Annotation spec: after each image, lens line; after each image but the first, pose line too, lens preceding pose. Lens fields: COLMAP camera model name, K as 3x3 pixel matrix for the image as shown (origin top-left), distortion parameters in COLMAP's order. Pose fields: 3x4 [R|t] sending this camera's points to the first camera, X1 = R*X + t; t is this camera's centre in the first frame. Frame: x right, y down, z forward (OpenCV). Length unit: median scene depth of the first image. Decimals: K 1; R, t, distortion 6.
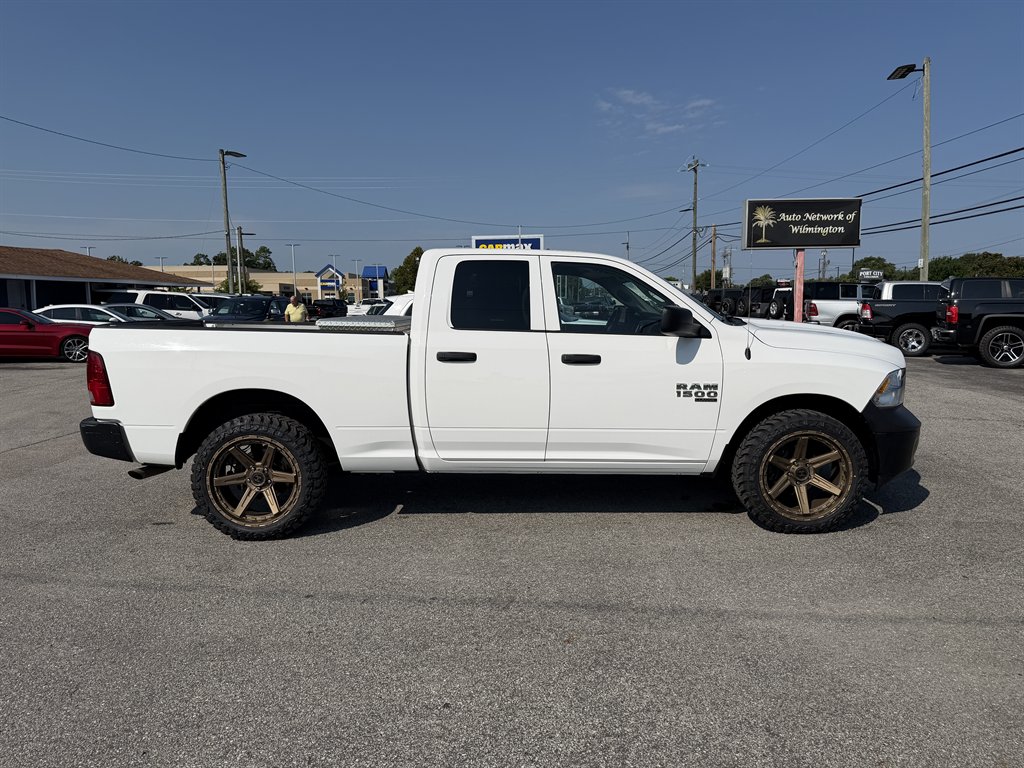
lens RADIAL K [[729.4, 0, 514.5], [0, 729.4, 382.4], [0, 0, 1]] dist [0.034348, -0.040260]
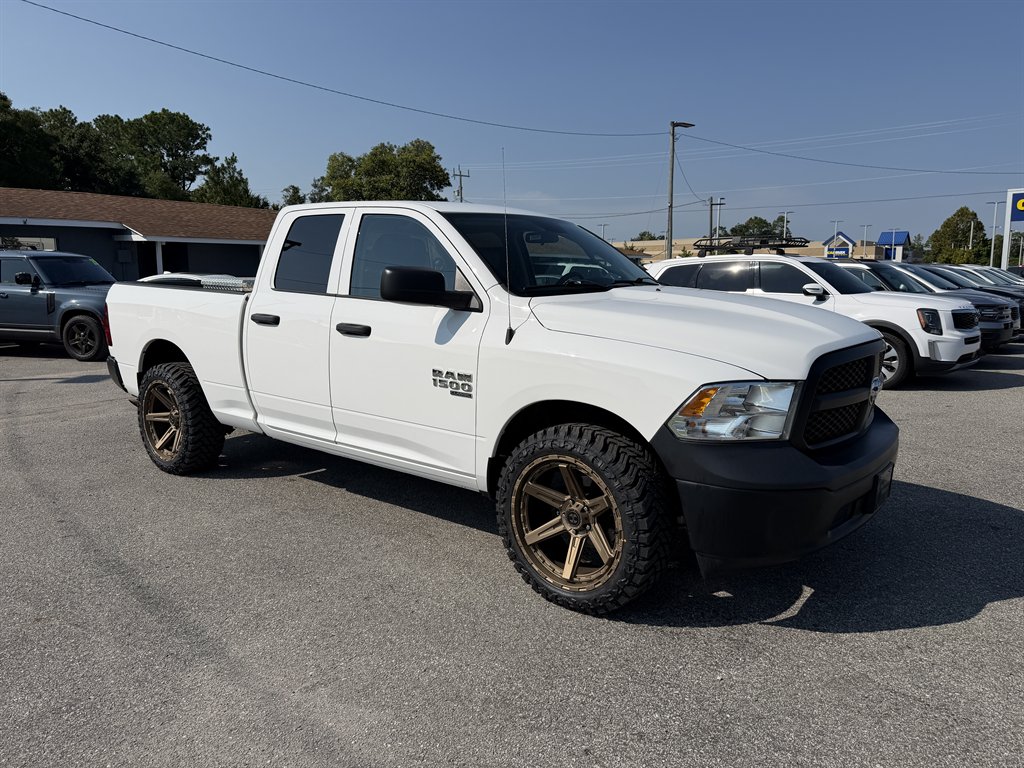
lens RADIAL K [[729.4, 0, 509.6], [0, 729.4, 384.6], [0, 0, 1]] dist [0.034348, -0.040260]
pose [[0.761568, 0.100249, -0.640285, 0.771249], [-0.073573, 0.994950, 0.068270, -0.039814], [0.643896, -0.004884, 0.765098, 0.461572]]
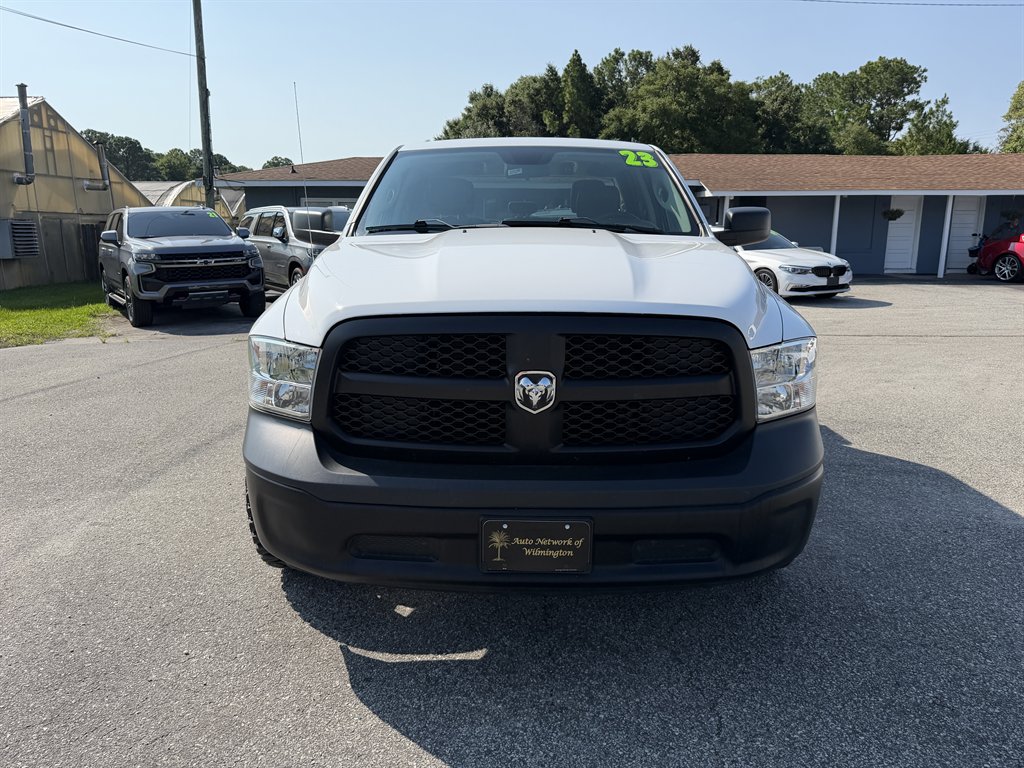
lens RADIAL K [[729.4, 0, 512.6], [0, 729.4, 385.8], [0, 0, 1]] dist [0.034348, -0.040260]
pose [[-0.038117, 0.211414, -0.976653, 1.015778], [-0.111017, 0.970417, 0.214397, -0.109605], [0.993087, 0.116597, -0.013519, 1.209209]]
